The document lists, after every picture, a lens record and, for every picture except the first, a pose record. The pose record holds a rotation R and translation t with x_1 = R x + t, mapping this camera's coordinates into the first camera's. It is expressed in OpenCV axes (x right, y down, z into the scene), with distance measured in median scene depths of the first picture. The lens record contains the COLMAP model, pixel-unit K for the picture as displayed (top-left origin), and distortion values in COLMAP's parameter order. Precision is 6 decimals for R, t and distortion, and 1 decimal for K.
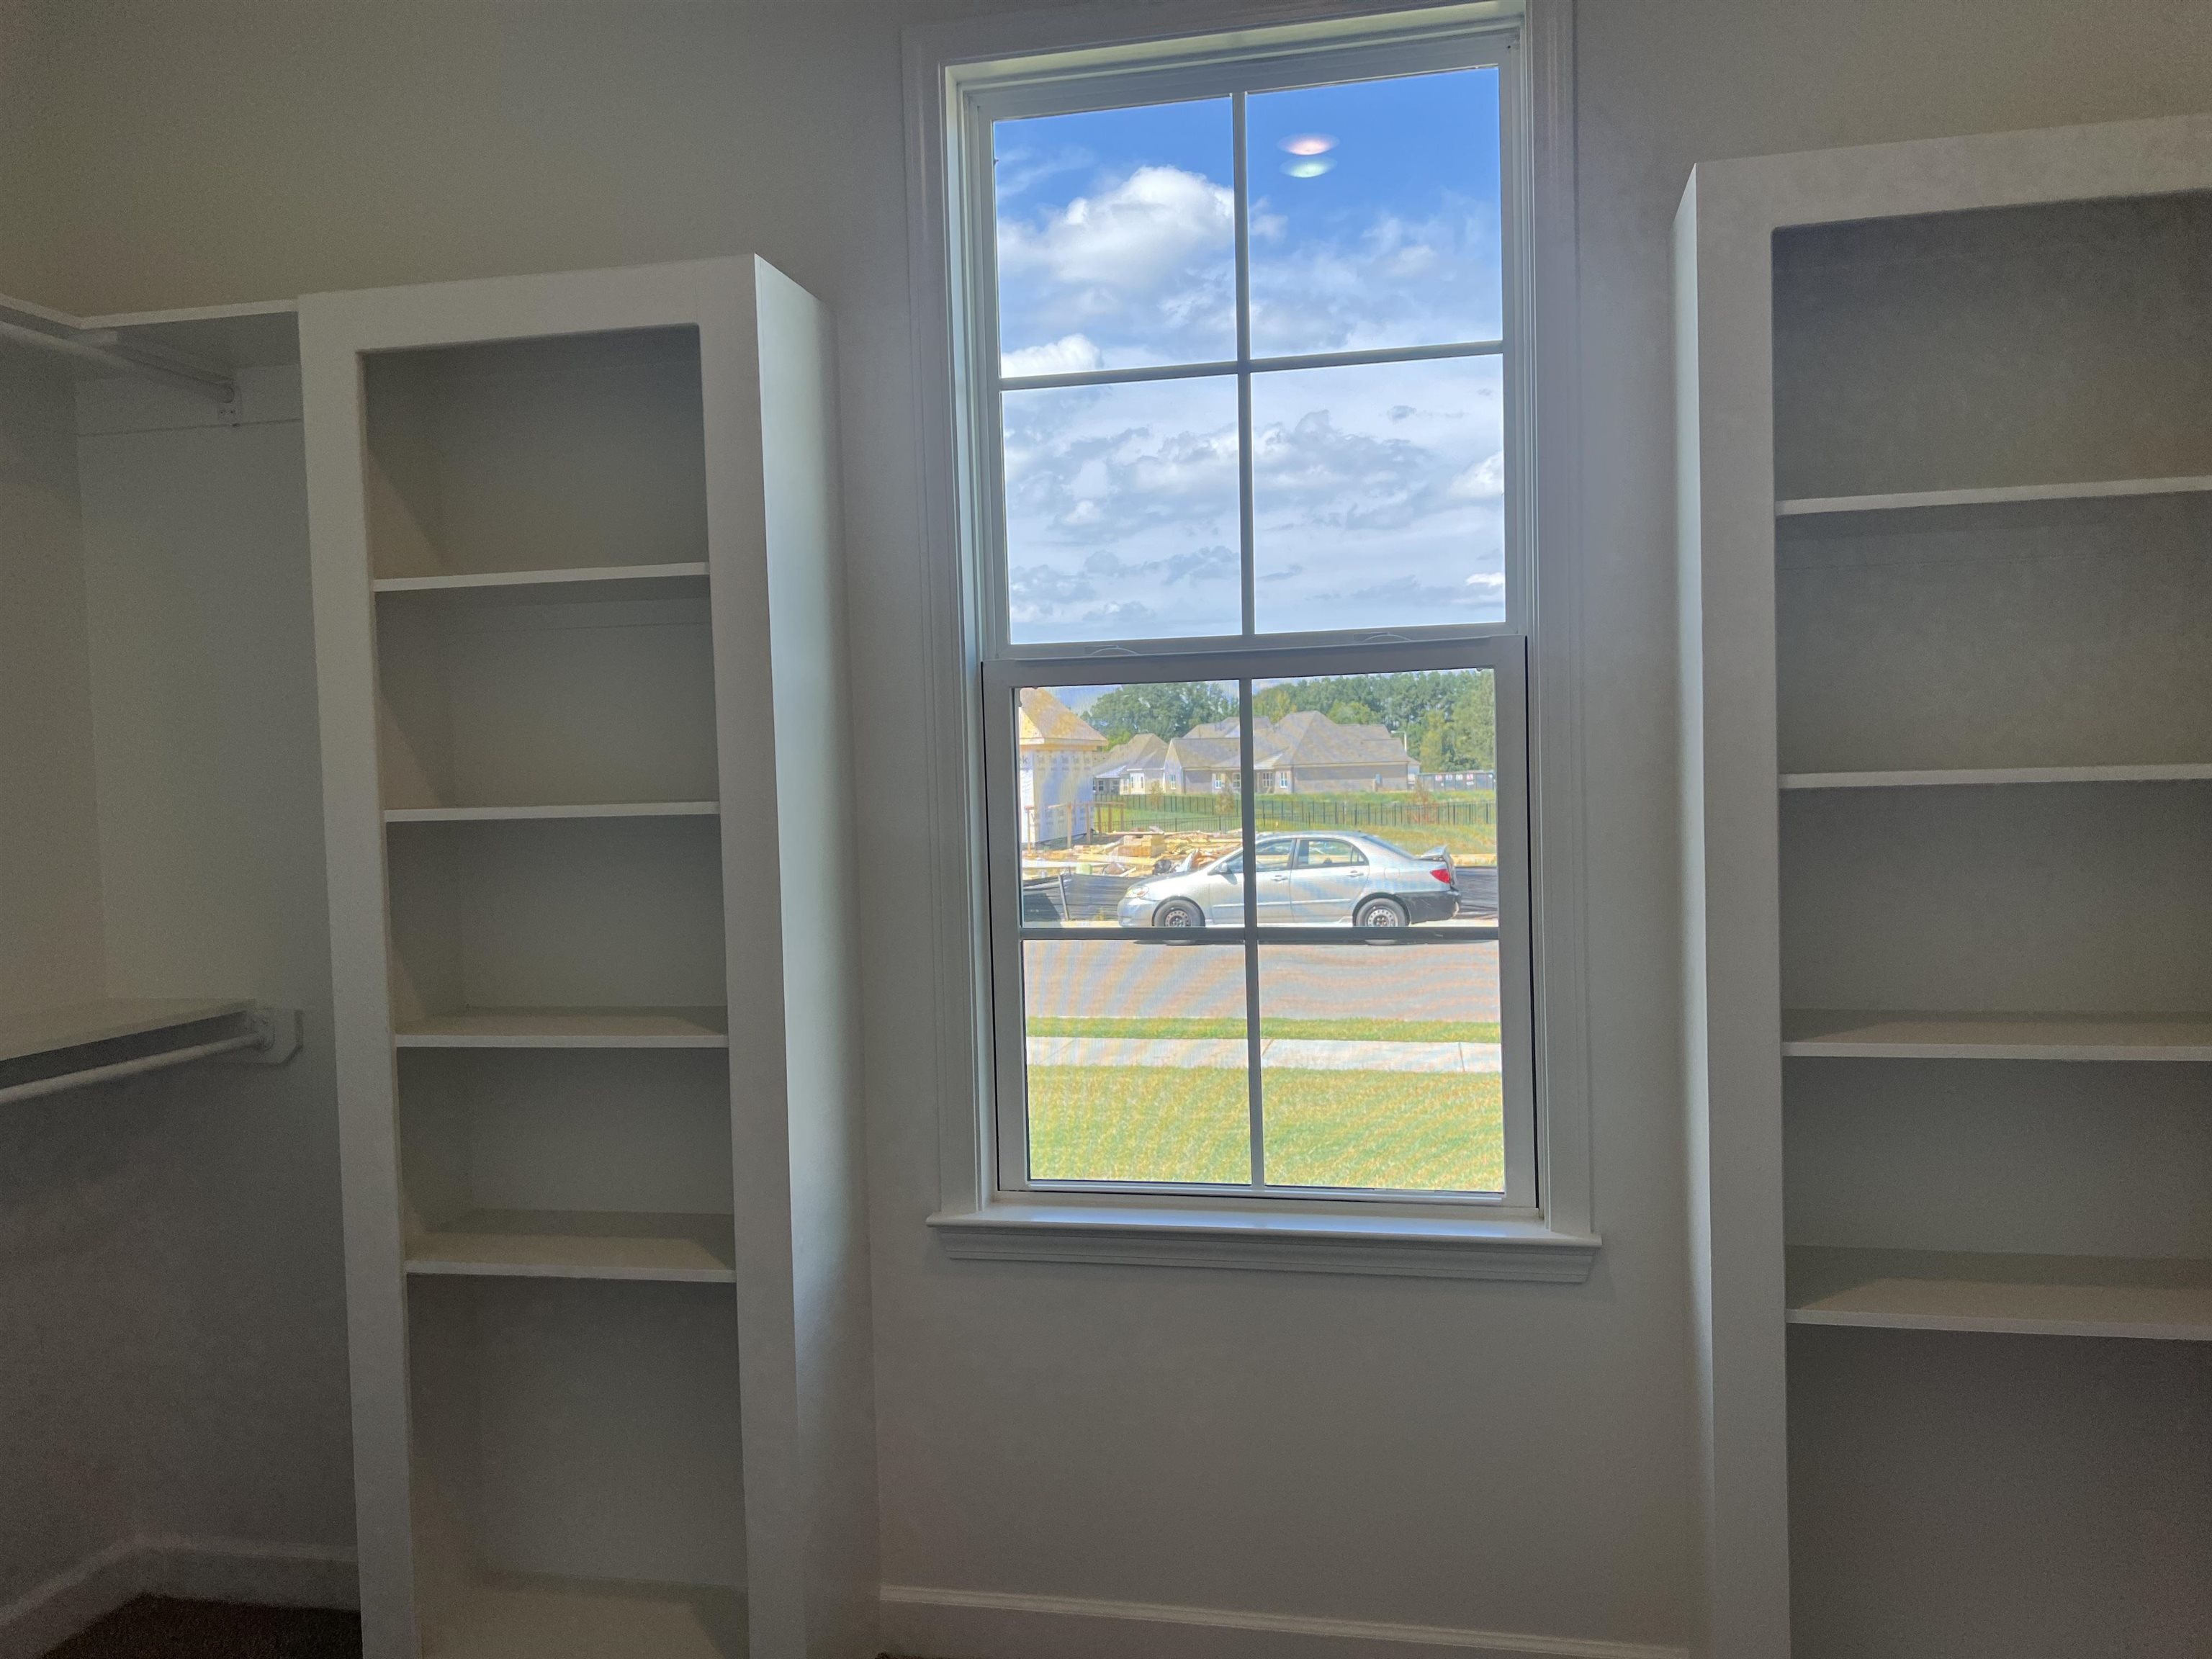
lens RADIAL K [[1764.9, 0, 1108.9], [0, 1764.9, 826.3], [0, 0, 1]] dist [0.017142, 0.001001]
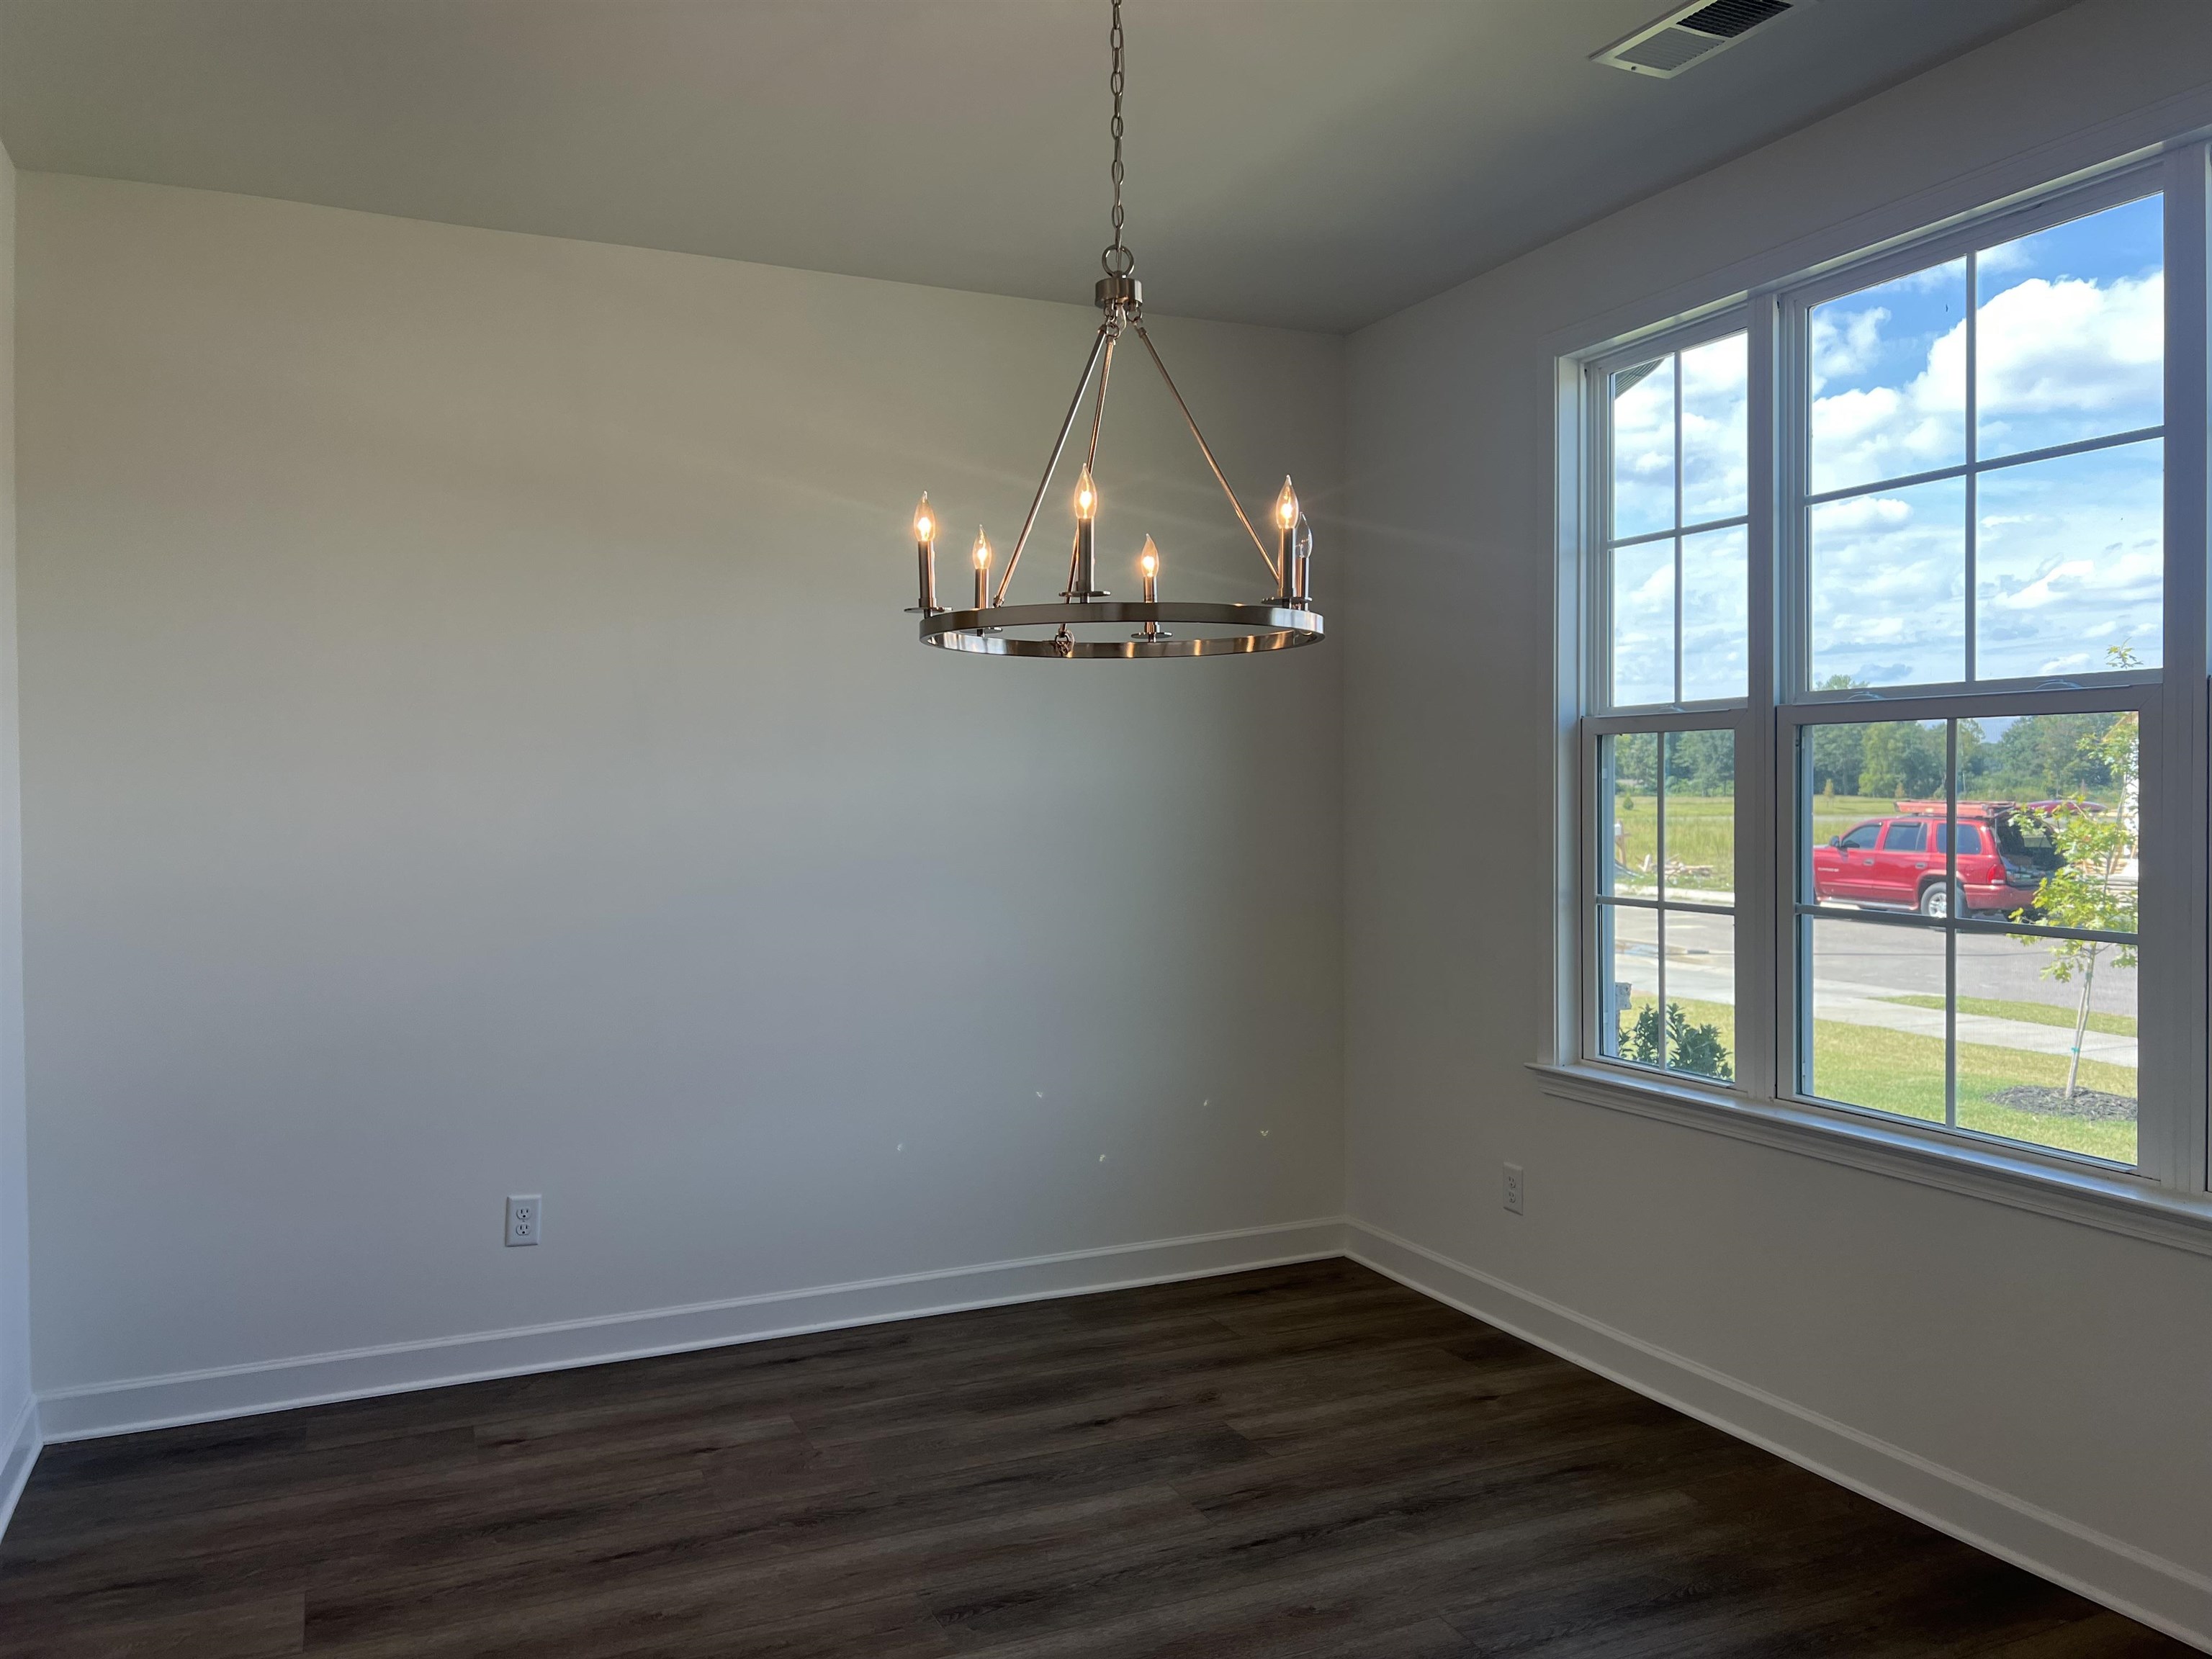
lens RADIAL K [[1672.4, 0, 1103.3], [0, 1672.4, 831.5], [0, 0, 1]] dist [0.046827, -0.058120]
pose [[0.607485, 0.053632, -0.792519, 0.667835], [-0.043671, 0.998464, 0.034094, -0.018524], [0.793130, 0.013899, 0.608894, -0.203098]]
